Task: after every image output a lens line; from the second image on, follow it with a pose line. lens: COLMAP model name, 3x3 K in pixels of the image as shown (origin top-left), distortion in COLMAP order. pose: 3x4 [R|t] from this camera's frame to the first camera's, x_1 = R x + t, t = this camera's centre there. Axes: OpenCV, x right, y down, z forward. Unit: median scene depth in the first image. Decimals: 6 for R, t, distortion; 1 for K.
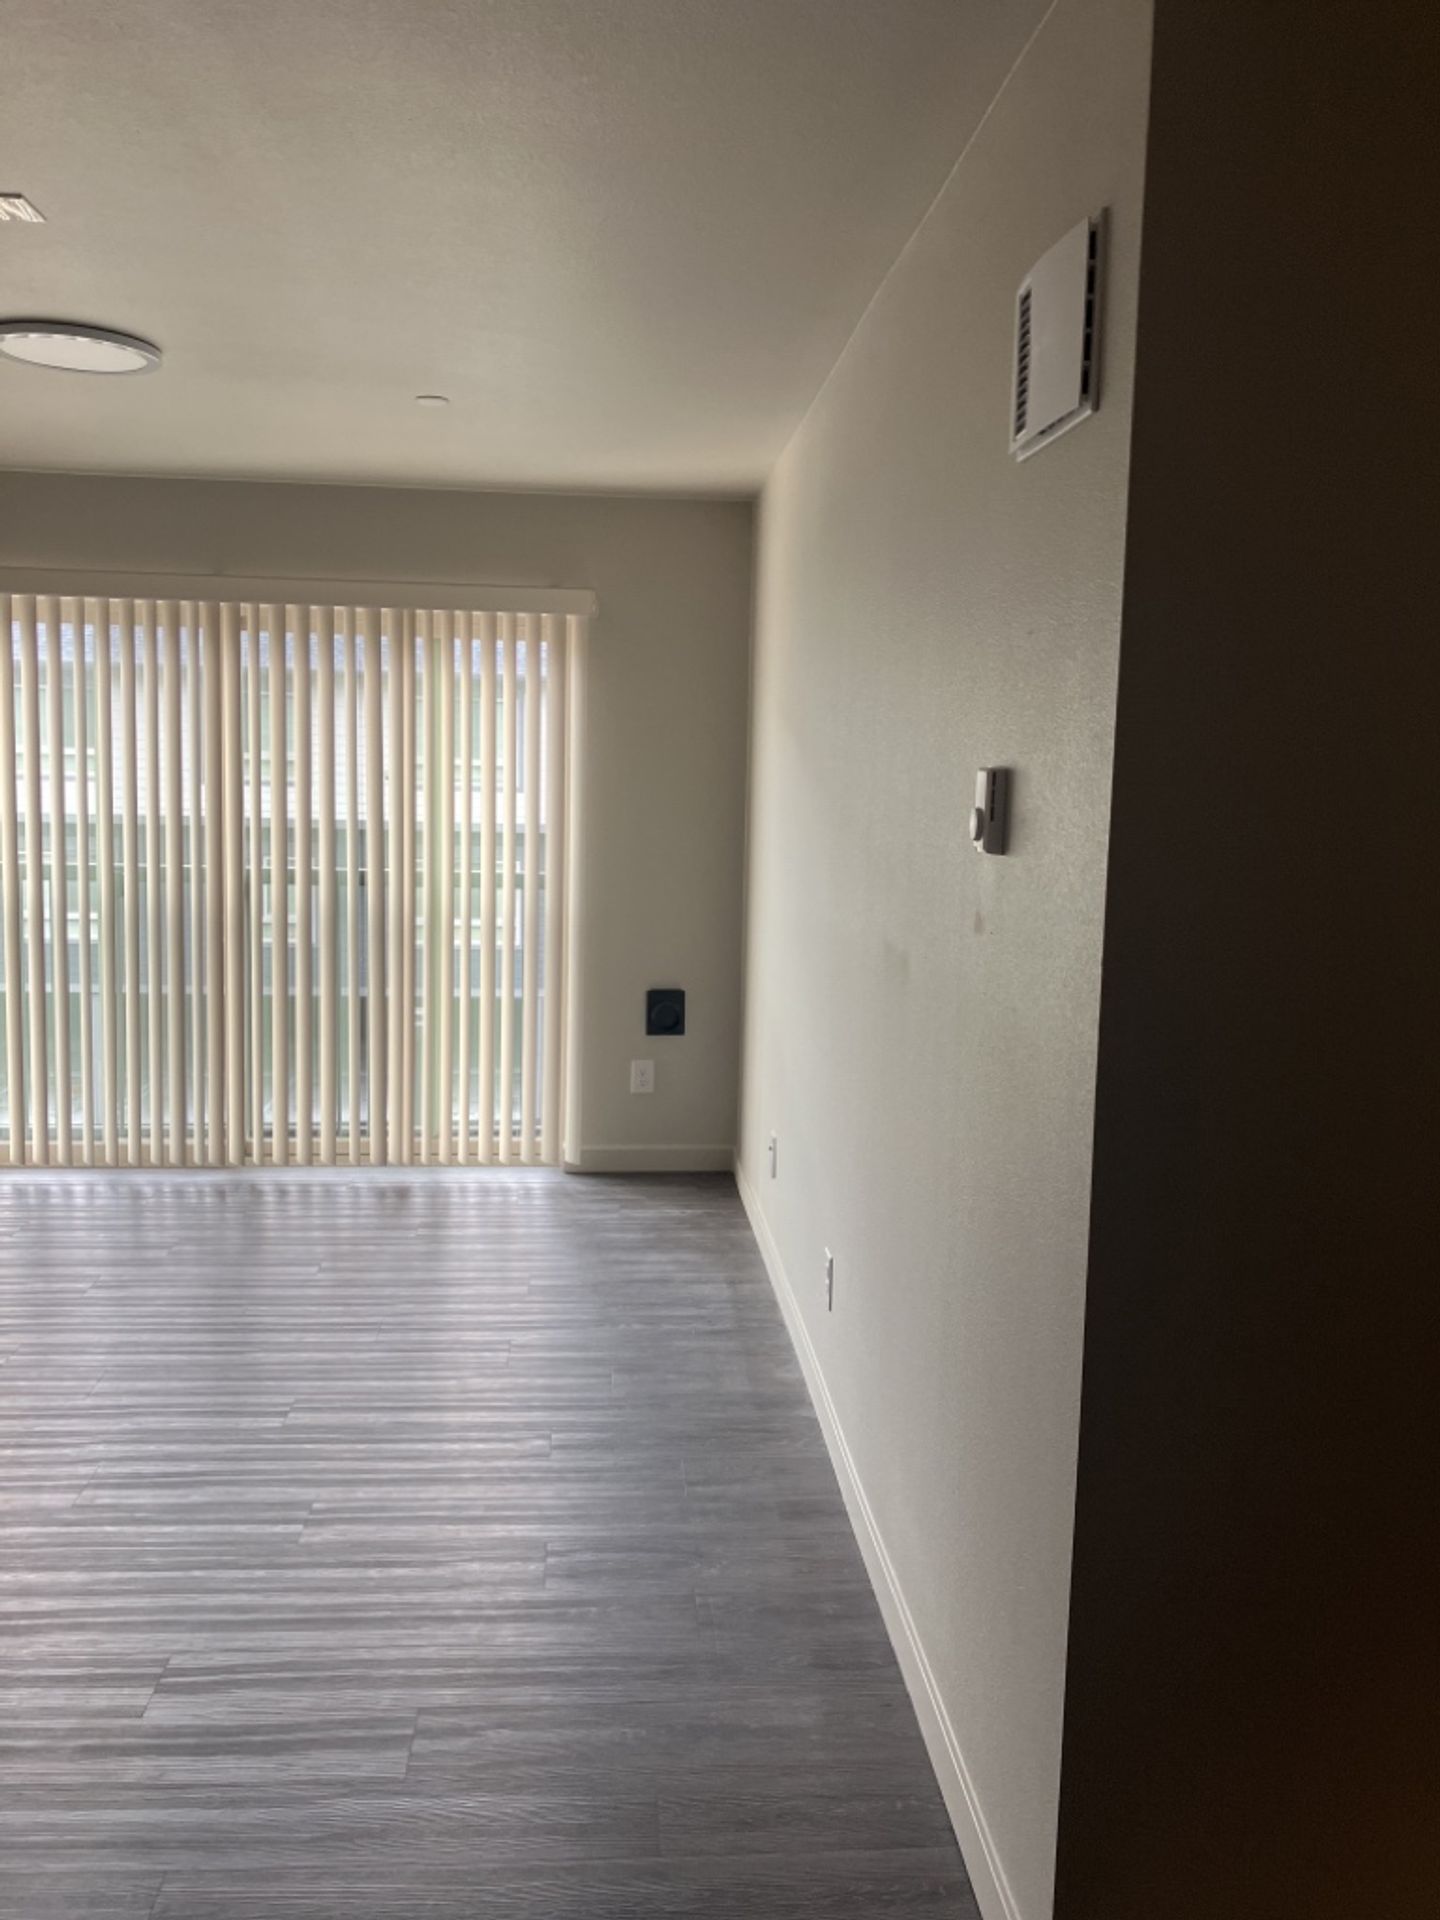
lens RADIAL K [[1573.8, 0, 727.2], [0, 1573.8, 969.8], [0, 0, 1]] dist [-0.007333, 0.001607]
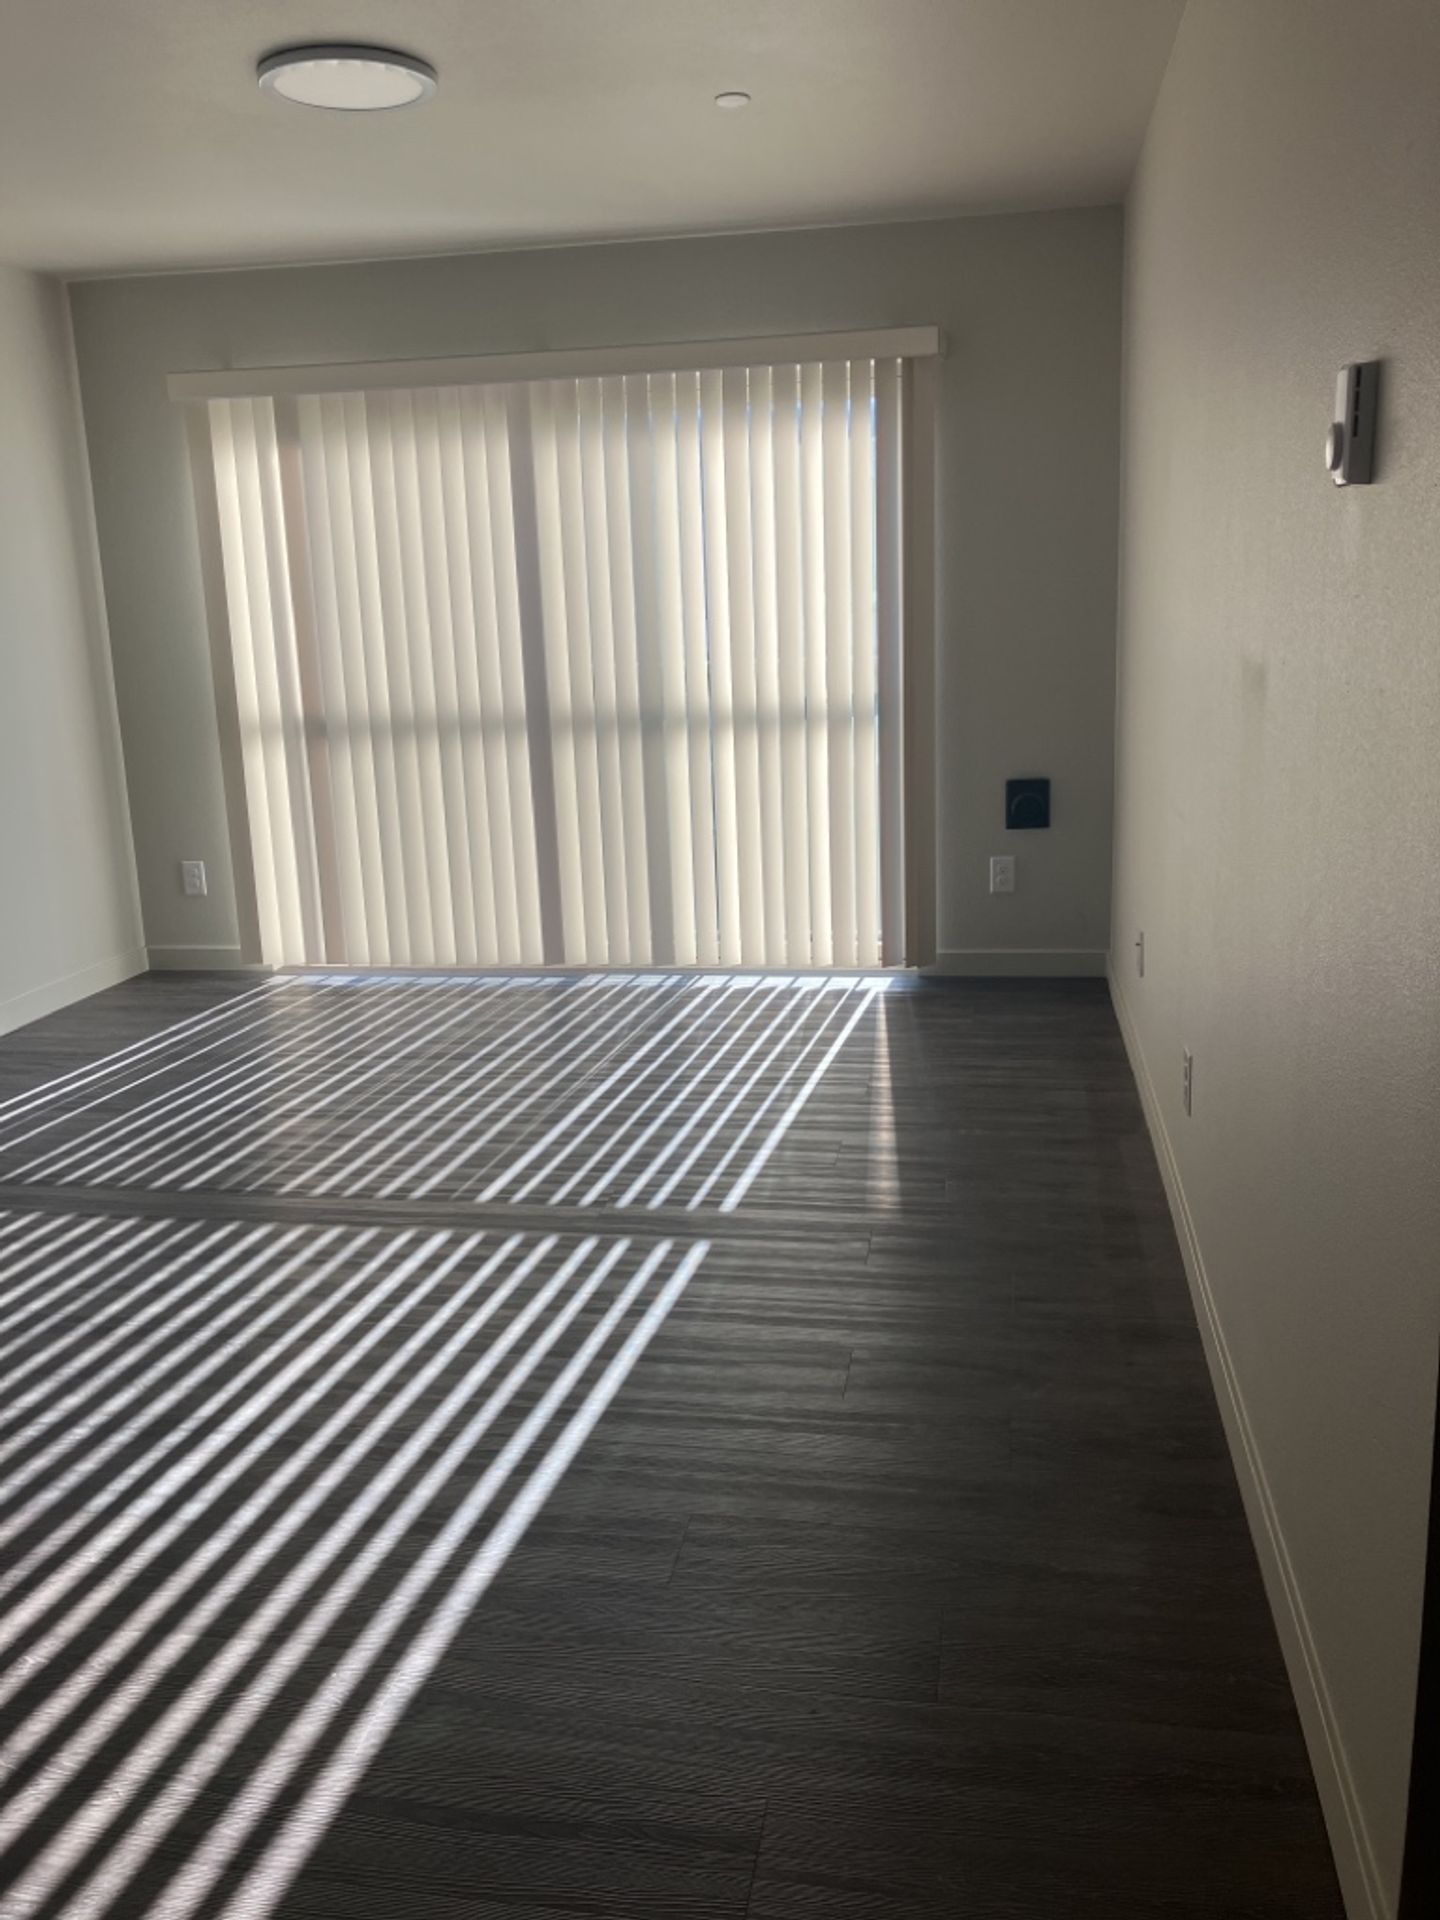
lens RADIAL K [[1573.8, 0, 722.7], [0, 1573.8, 948.4], [0, 0, 1]] dist [-0.007333, 0.001607]
pose [[0.967250, 0.002780, -0.253809, 0.044993], [0.021347, 0.995507, 0.092255, 0.046269], [0.252925, -0.094652, 0.962845, 0.123622]]
